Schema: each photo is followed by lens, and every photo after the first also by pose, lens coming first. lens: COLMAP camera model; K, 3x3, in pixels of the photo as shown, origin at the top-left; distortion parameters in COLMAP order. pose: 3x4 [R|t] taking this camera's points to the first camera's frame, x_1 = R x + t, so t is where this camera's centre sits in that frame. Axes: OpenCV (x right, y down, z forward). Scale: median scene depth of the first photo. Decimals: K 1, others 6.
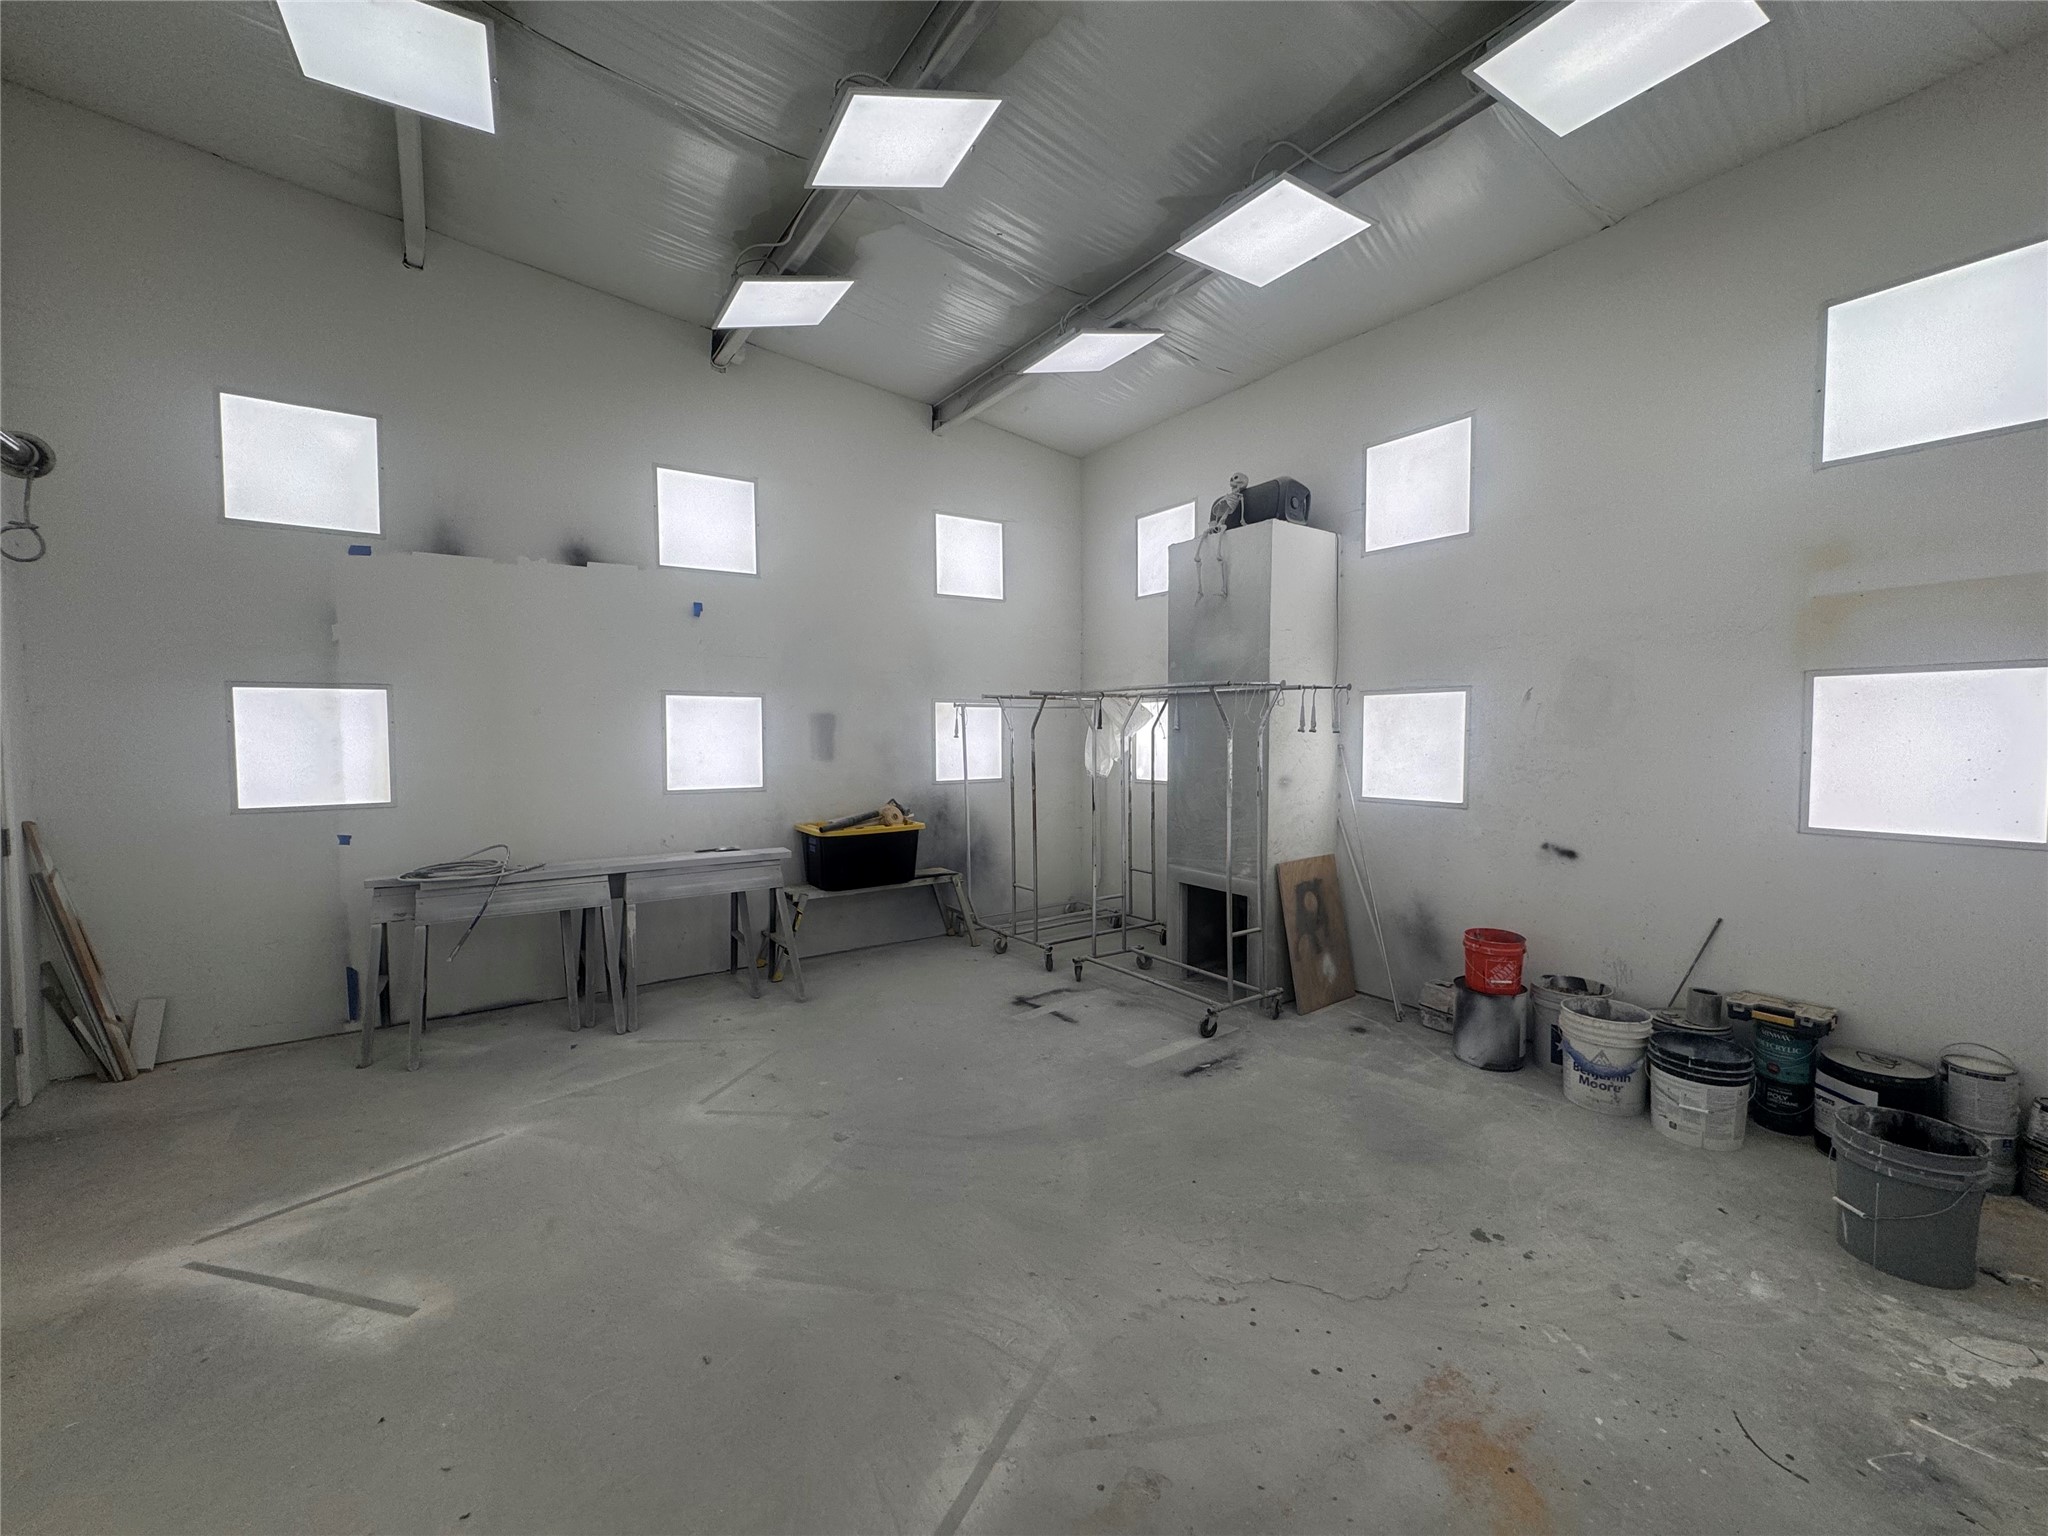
lens RADIAL K [[818.2, 0, 1025.7], [0, 818.2, 766.1], [0, 0, 1]] dist [-0.001450, -0.000093]
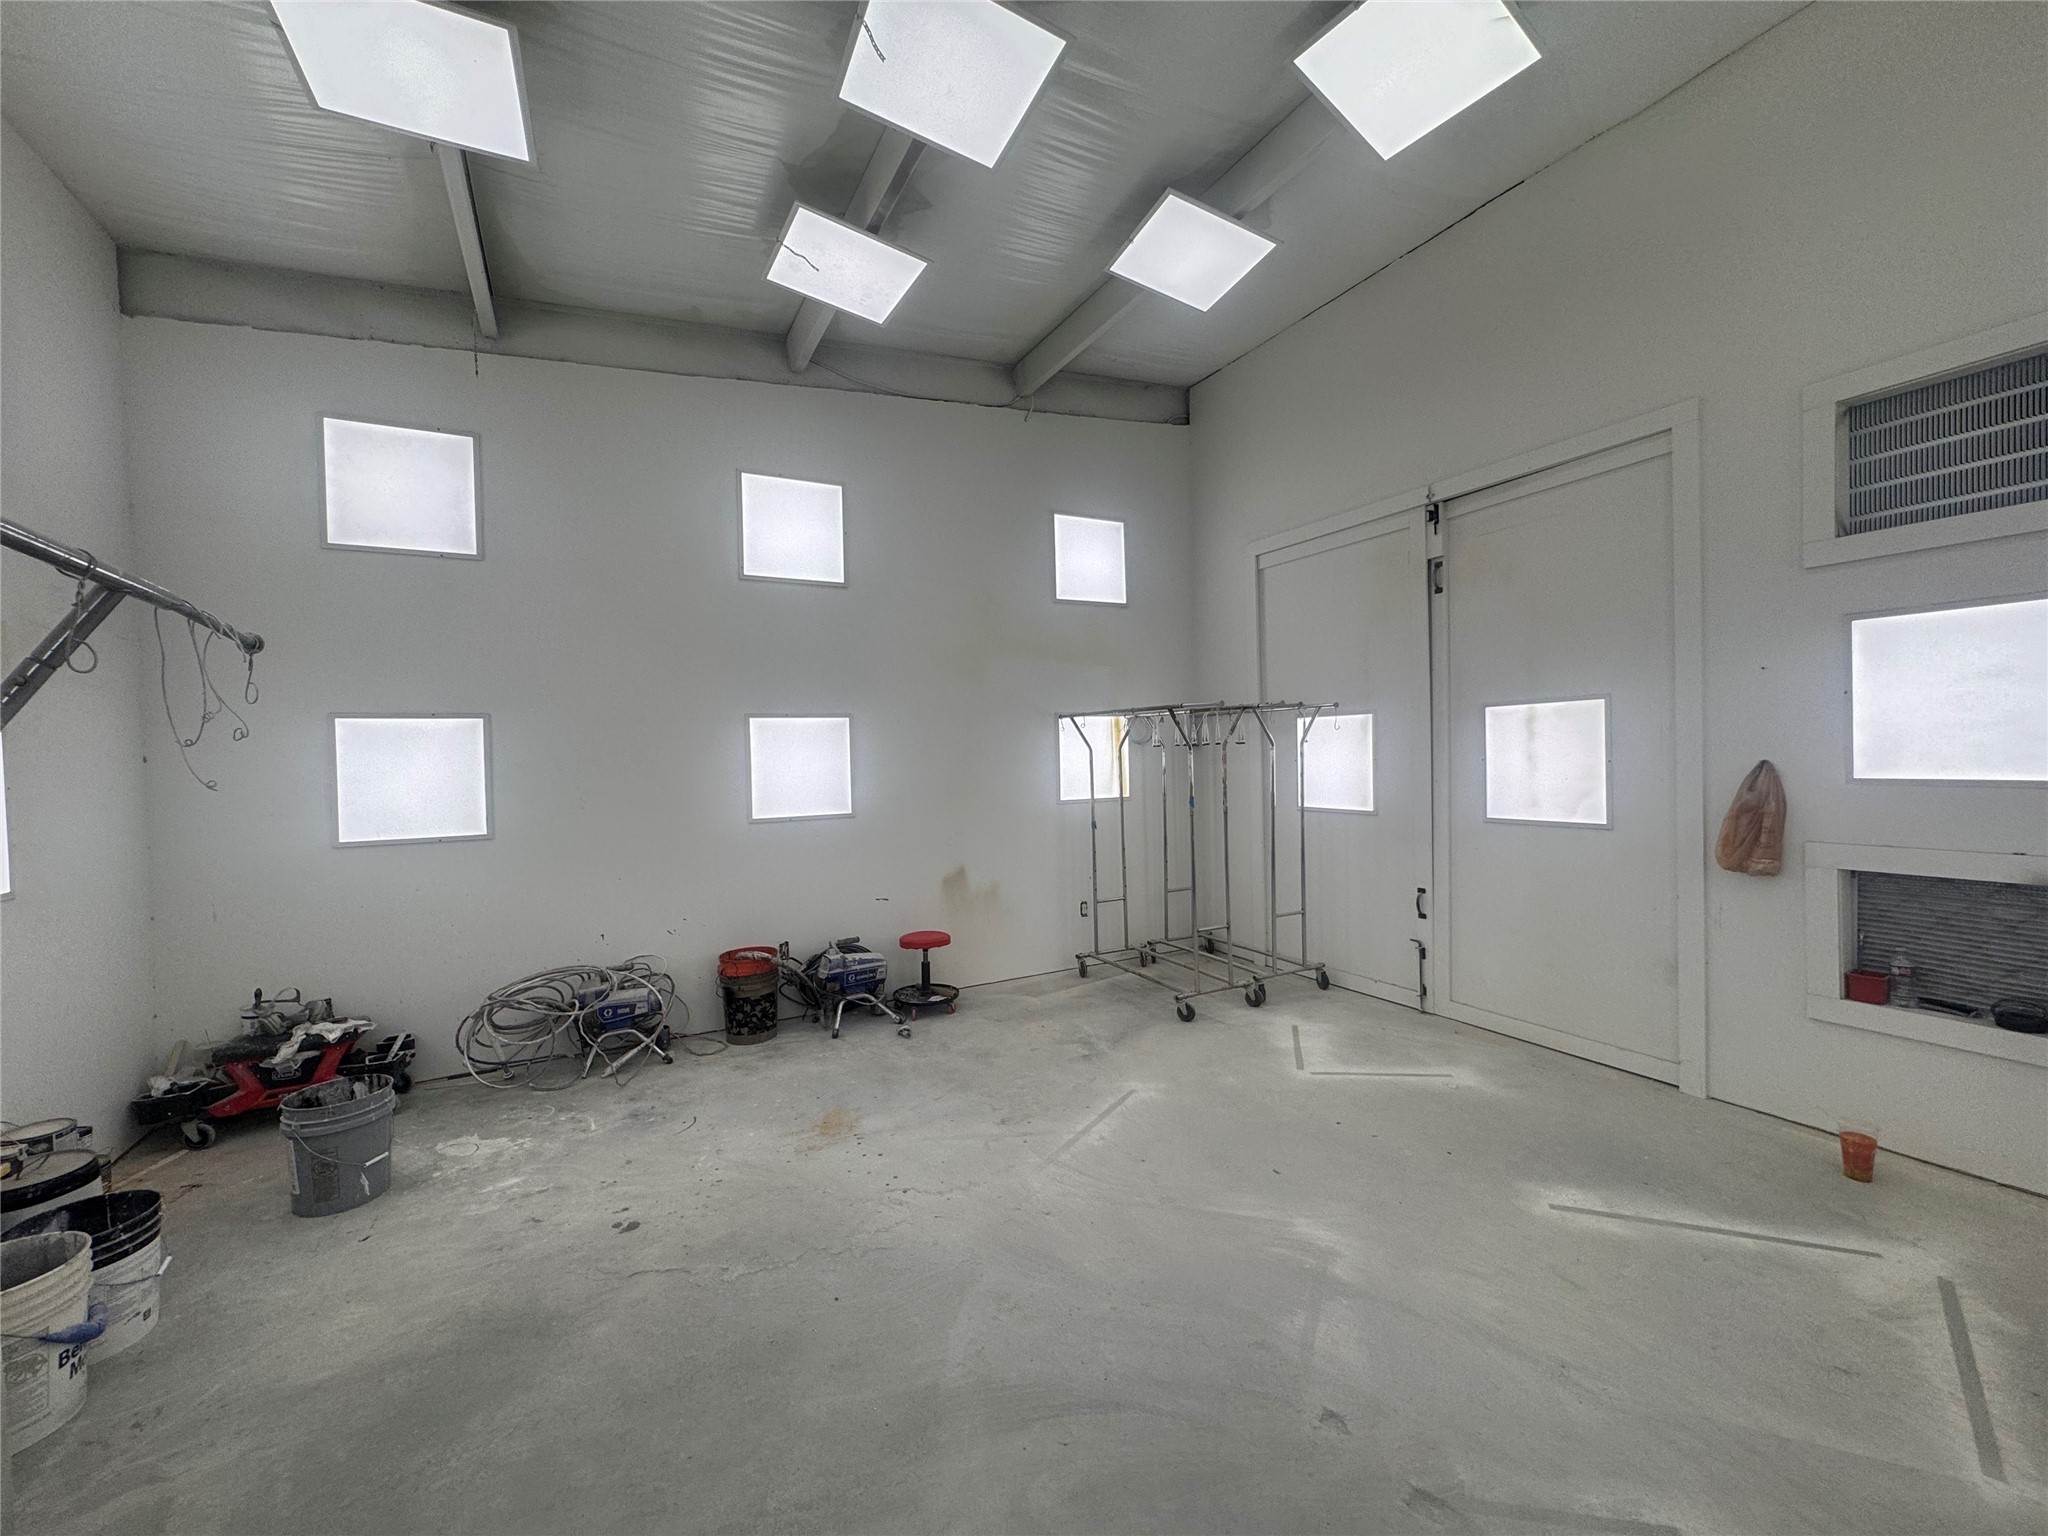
lens RADIAL K [[818.2, 0, 1022.8], [0, 818.2, 766.3], [0, 0, 1]] dist [-0.001450, -0.000093]
pose [[-0.992152, 0.025930, 0.122318, -0.124239], [0.033668, 0.997531, 0.061624, -0.097599], [-0.120418, 0.065259, -0.990576, 2.249432]]
